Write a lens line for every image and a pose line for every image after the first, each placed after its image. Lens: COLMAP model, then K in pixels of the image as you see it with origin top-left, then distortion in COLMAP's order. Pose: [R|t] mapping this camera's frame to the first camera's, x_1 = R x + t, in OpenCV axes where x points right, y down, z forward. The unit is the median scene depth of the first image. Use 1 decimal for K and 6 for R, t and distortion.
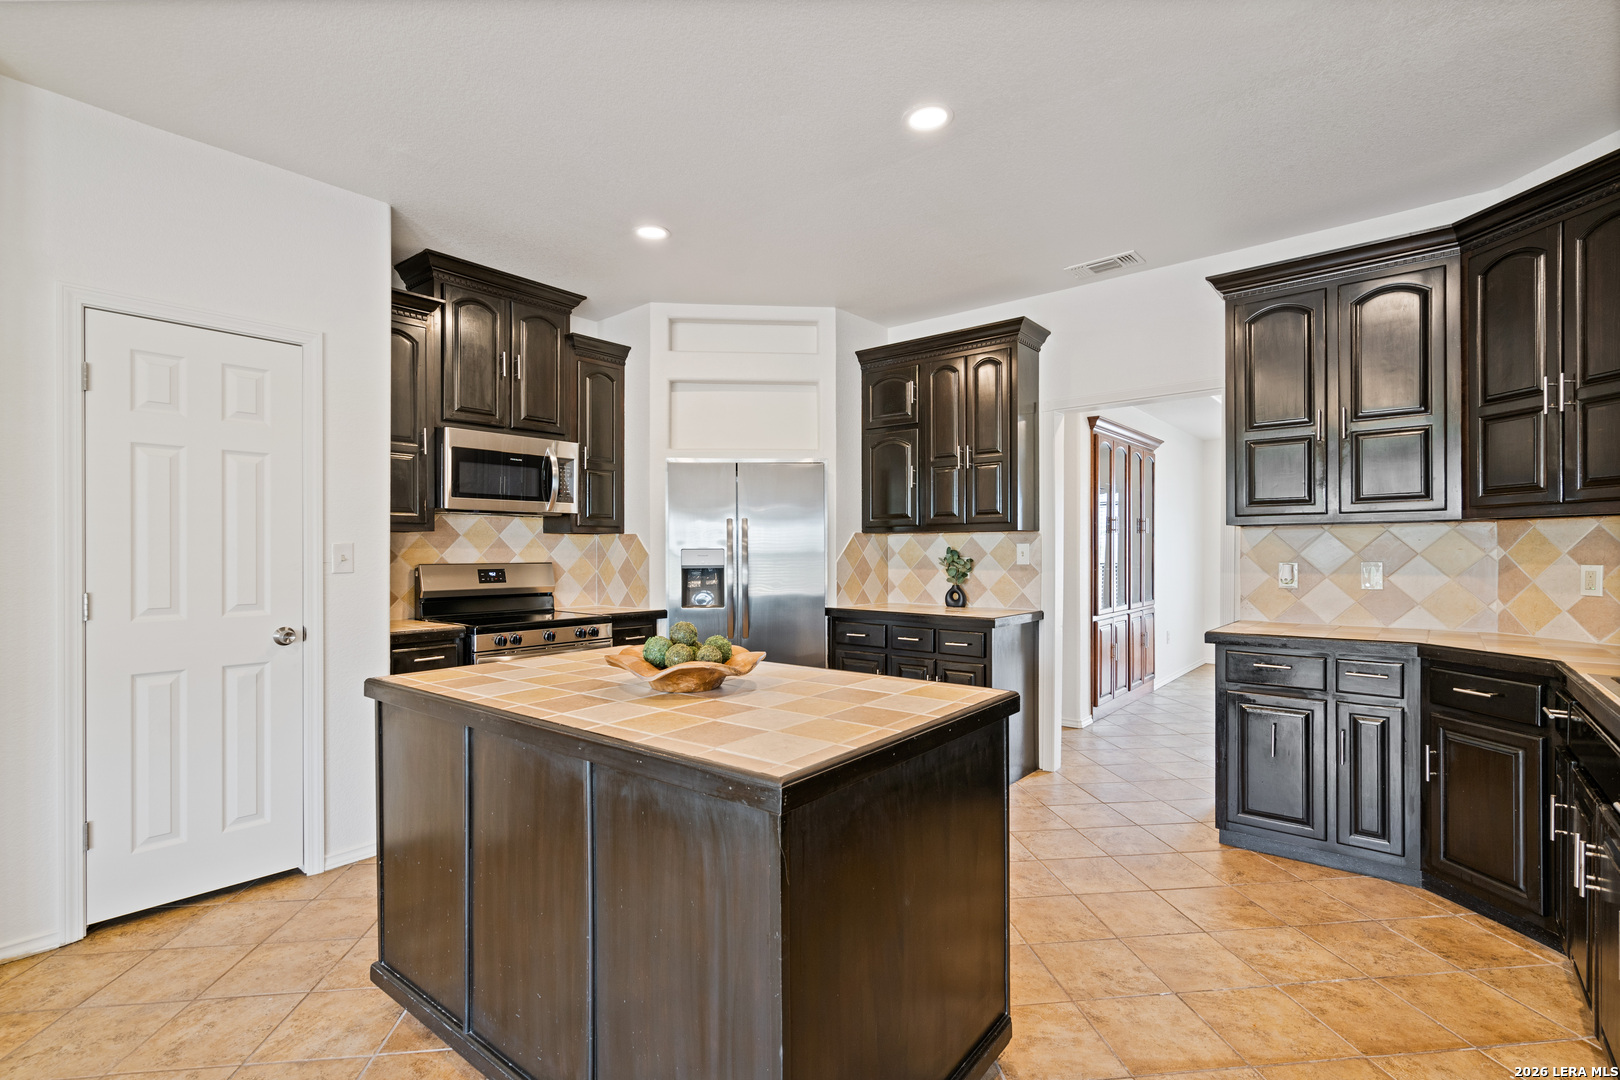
lens RADIAL K [[752.8, 0, 824.2], [0, 752.8, 551.6], [0, 0, 1]] dist [-0.002498, 0.001286]
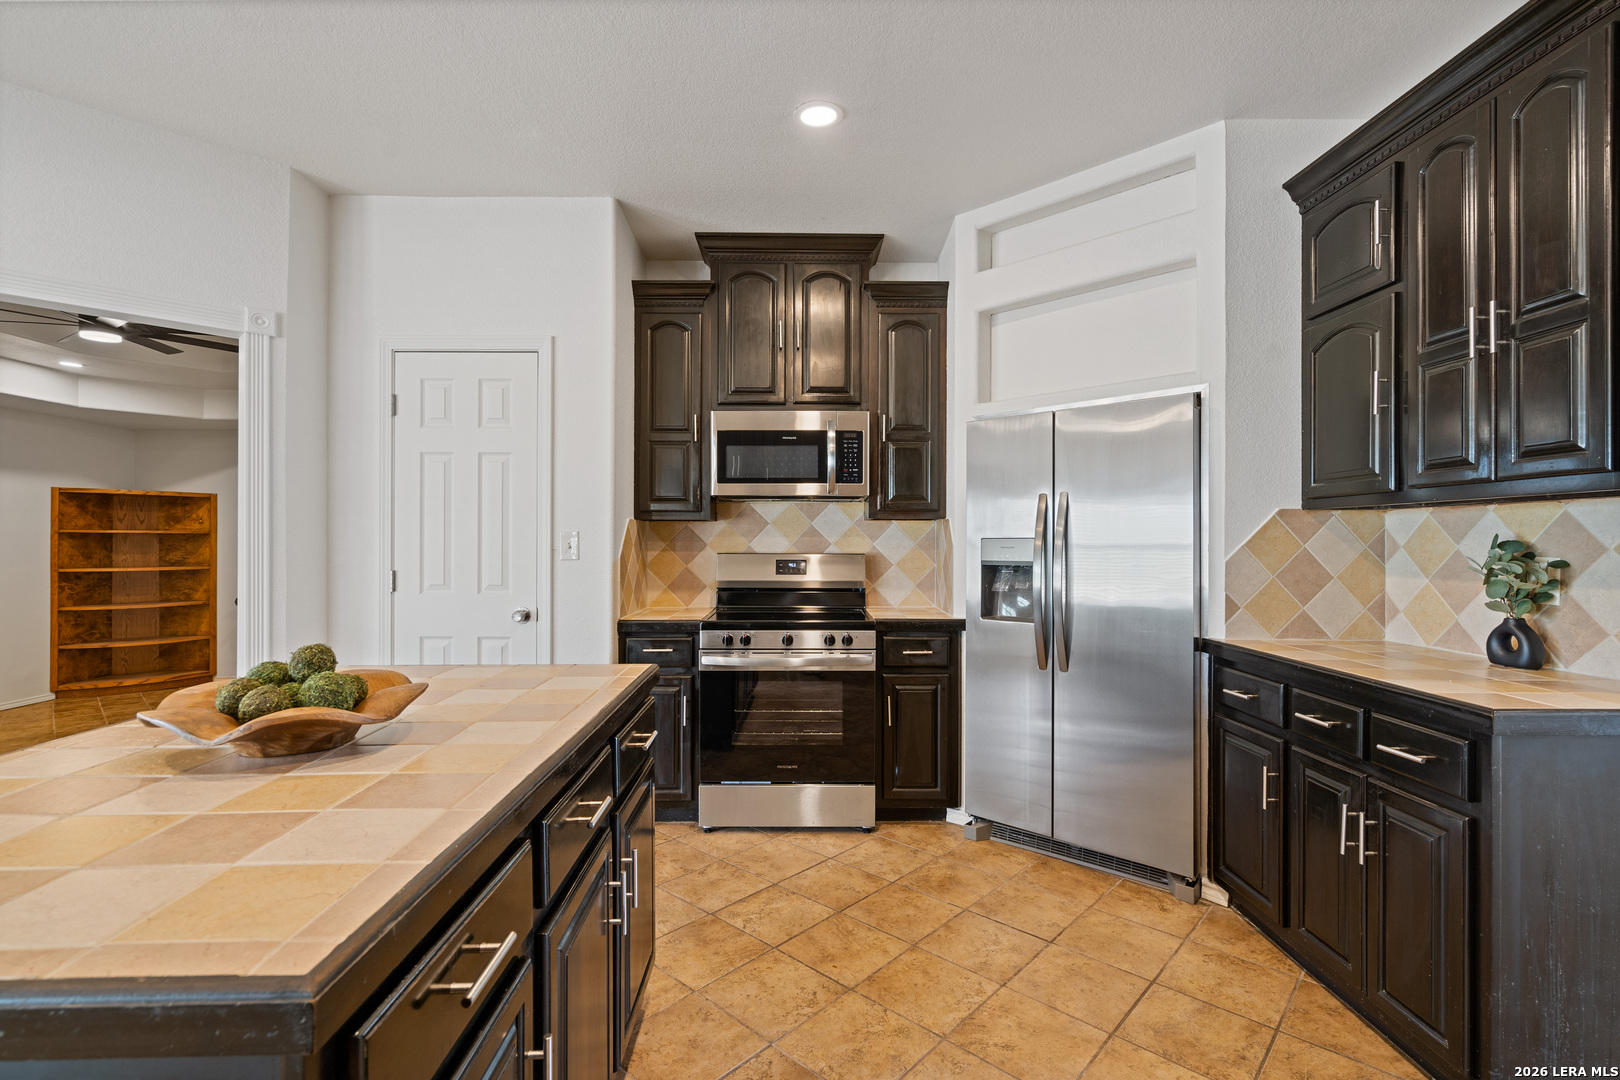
lens RADIAL K [[752.8, 0, 822.0], [0, 752.8, 534.5], [0, 0, 1]] dist [-0.002498, 0.001286]
pose [[0.633803, -0.003375, -0.773487, 0.276067], [-0.004441, 0.999958, -0.008002, -0.000335], [0.773481, 0.008507, 0.633762, 0.415119]]
